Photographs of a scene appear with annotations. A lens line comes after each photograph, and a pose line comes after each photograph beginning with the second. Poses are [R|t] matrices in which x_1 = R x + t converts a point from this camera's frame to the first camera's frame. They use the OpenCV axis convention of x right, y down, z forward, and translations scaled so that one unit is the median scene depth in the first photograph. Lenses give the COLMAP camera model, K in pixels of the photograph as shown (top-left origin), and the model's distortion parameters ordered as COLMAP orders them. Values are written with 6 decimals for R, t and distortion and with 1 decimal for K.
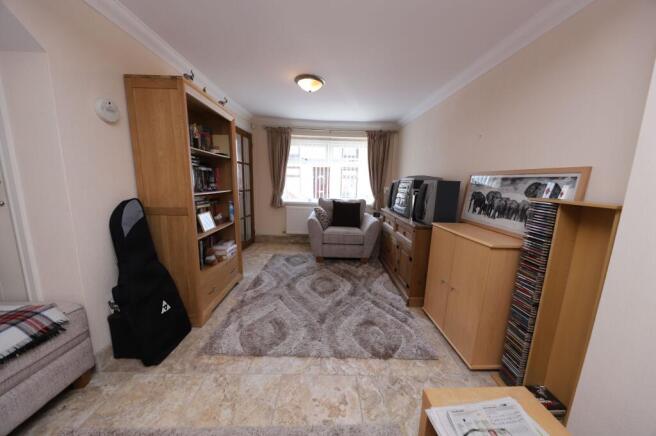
lens RADIAL K [[220.8, 0, 331.7], [0, 220.8, 220.1], [0, 0, 1]] dist [-0.015412, -0.000173]
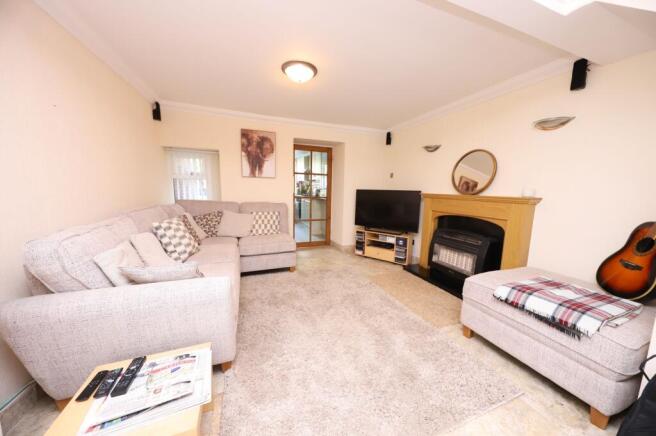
lens RADIAL K [[220.8, 0, 331.7], [0, 220.8, 220.1], [0, 0, 1]] dist [-0.015412, -0.000173]
pose [[-0.945978, 0.006160, -0.324172, 0.182616], [-0.095544, 0.950127, 0.296866, -0.219199], [0.309834, 0.311801, -0.898211, 1.465091]]
